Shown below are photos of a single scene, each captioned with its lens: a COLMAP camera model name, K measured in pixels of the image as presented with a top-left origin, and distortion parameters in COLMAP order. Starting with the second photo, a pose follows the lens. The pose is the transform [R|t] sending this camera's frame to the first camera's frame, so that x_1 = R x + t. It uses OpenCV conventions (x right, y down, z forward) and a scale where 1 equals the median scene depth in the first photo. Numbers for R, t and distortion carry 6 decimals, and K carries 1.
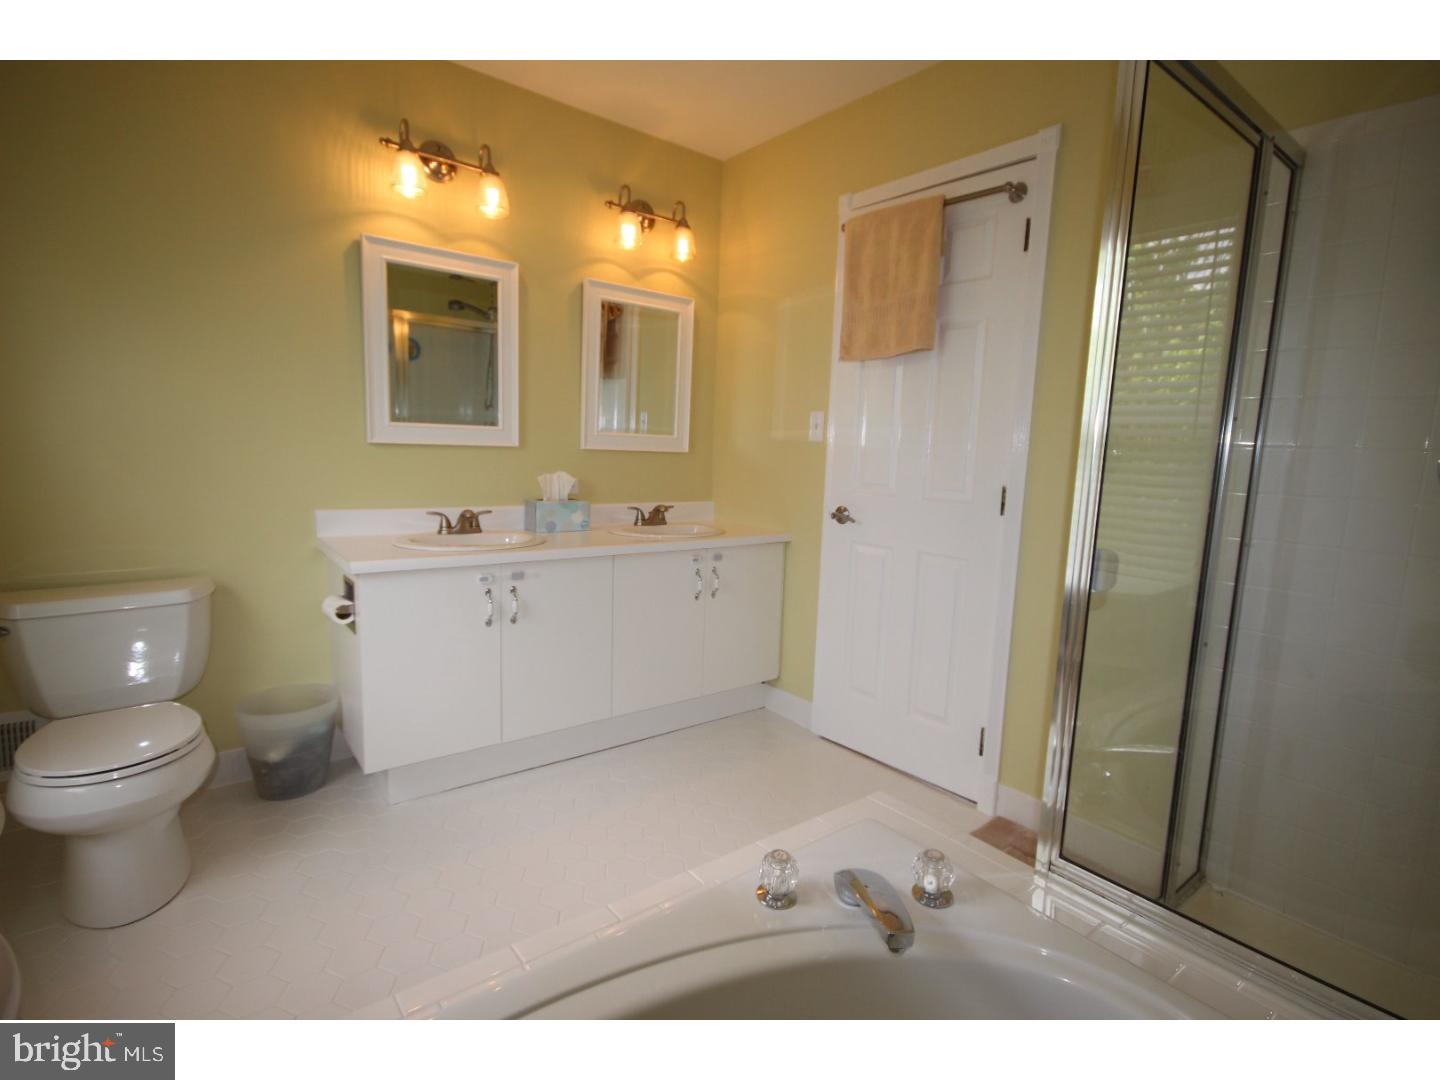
lens RADIAL K [[692.7, 0, 720.0], [0, 692.7, 540.0], [0, 0, 1]] dist [0.000706, 0.000103]
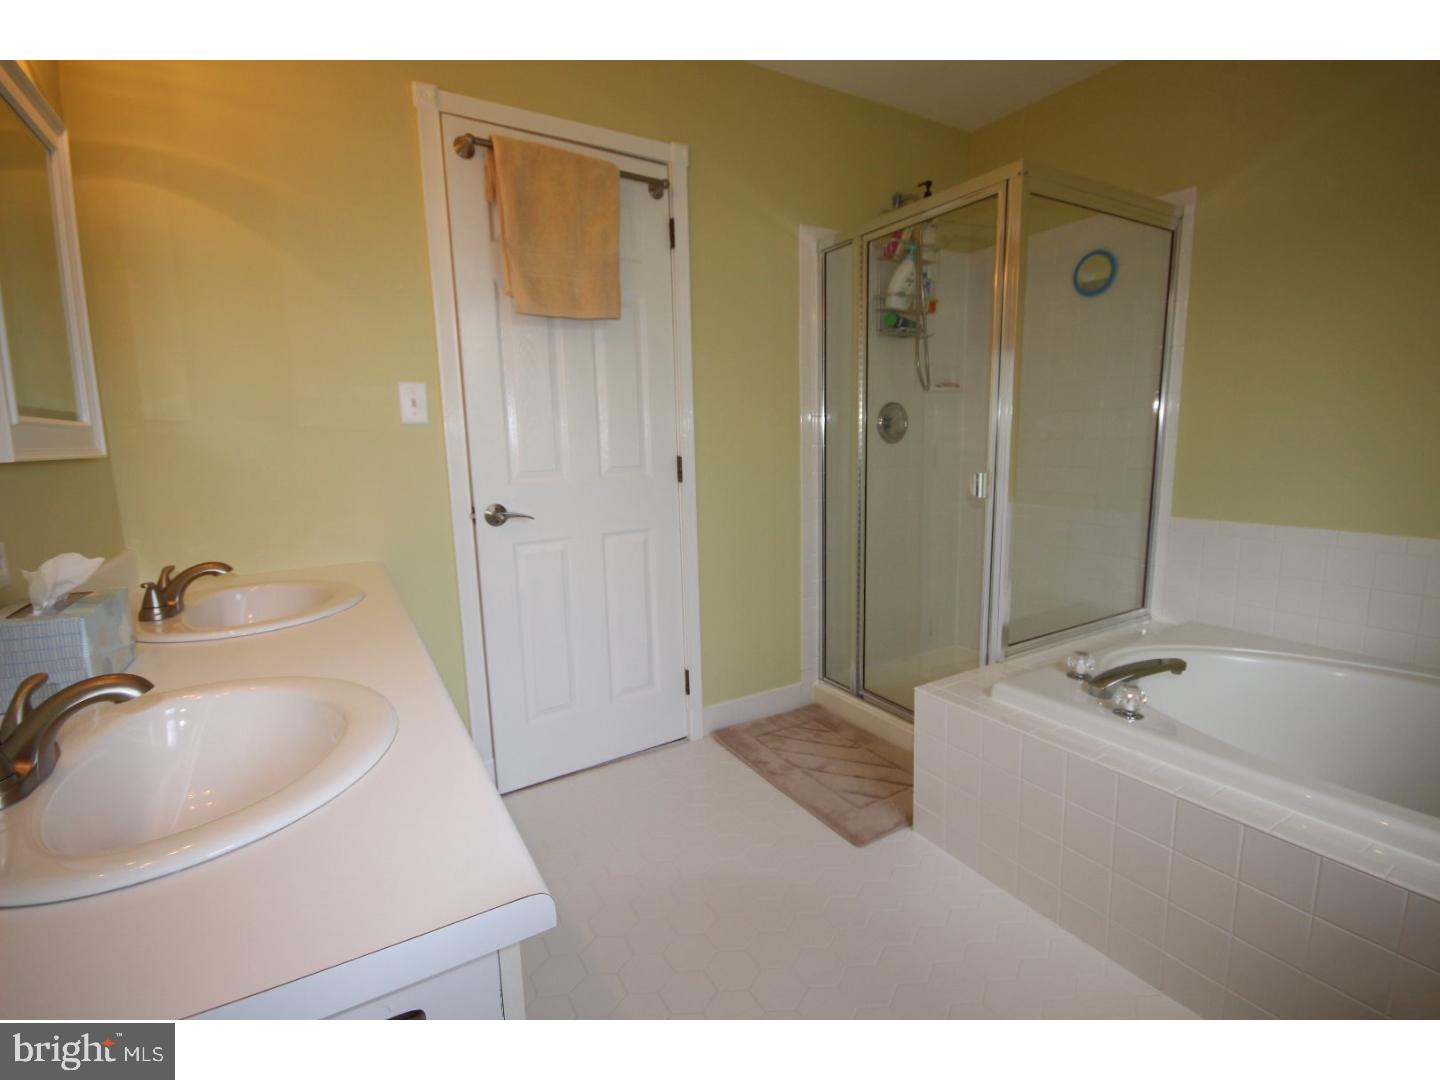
lens RADIAL K [[692.7, 0, 720.0], [0, 692.7, 540.0], [0, 0, 1]] dist [0.000706, 0.000103]
pose [[0.117831, -0.192889, 0.974120, -0.667888], [0.154208, 0.972608, 0.173937, -0.124625], [-0.980987, 0.129722, 0.144348, 0.740468]]
